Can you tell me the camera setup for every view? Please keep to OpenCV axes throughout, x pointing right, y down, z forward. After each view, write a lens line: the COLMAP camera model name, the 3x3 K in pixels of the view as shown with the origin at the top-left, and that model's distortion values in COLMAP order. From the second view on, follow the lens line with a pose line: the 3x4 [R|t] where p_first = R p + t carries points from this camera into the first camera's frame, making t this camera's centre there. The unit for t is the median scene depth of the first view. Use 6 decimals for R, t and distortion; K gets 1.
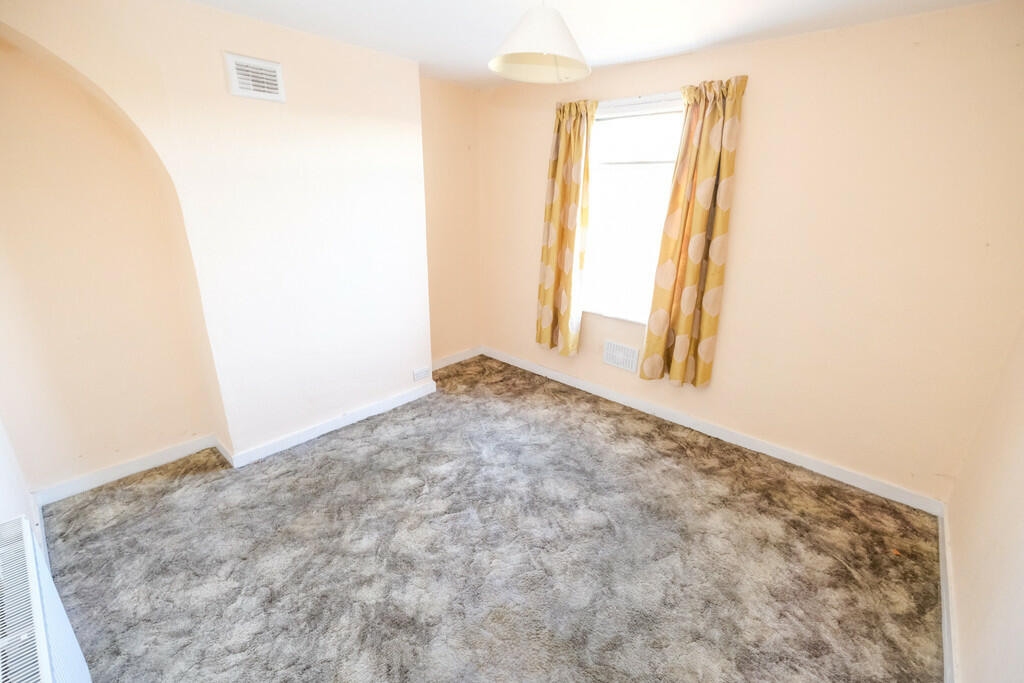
lens RADIAL K [[459.7, 0, 518.1], [0, 459.7, 340.0], [0, 0, 1]] dist [-0.004689, 0.000162]
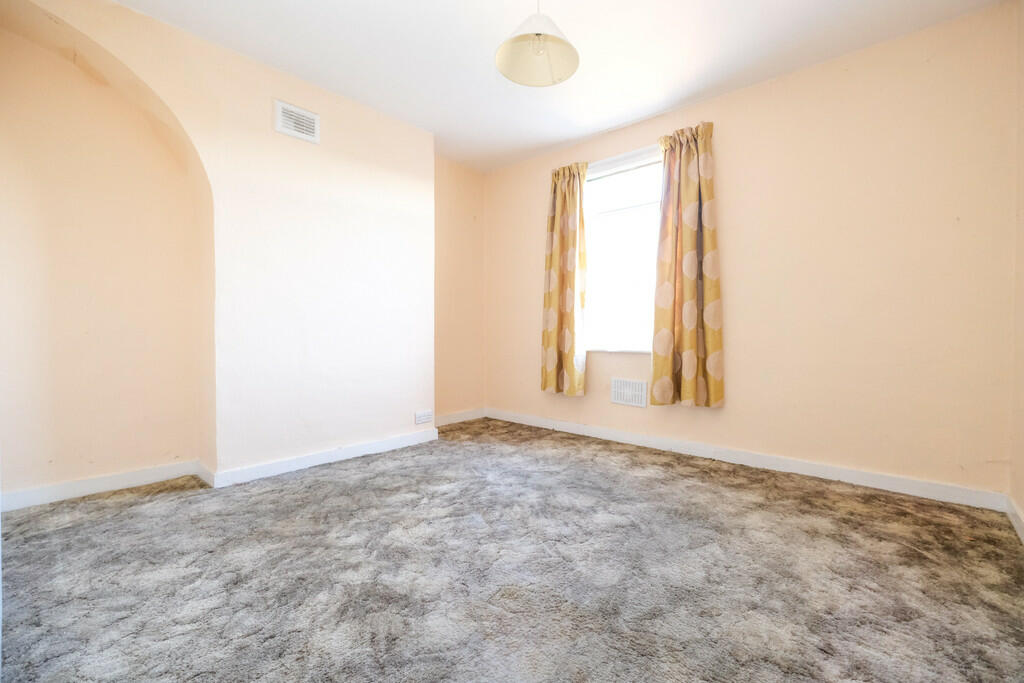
lens RADIAL K [[459.7, 0, 518.1], [0, 459.7, 340.0], [0, 0, 1]] dist [-0.004689, 0.000162]
pose [[0.999796, -0.020189, 0.001137, -0.013727], [0.019498, 0.947591, -0.318890, 0.320550], [0.005361, 0.318846, 0.947791, 0.054108]]
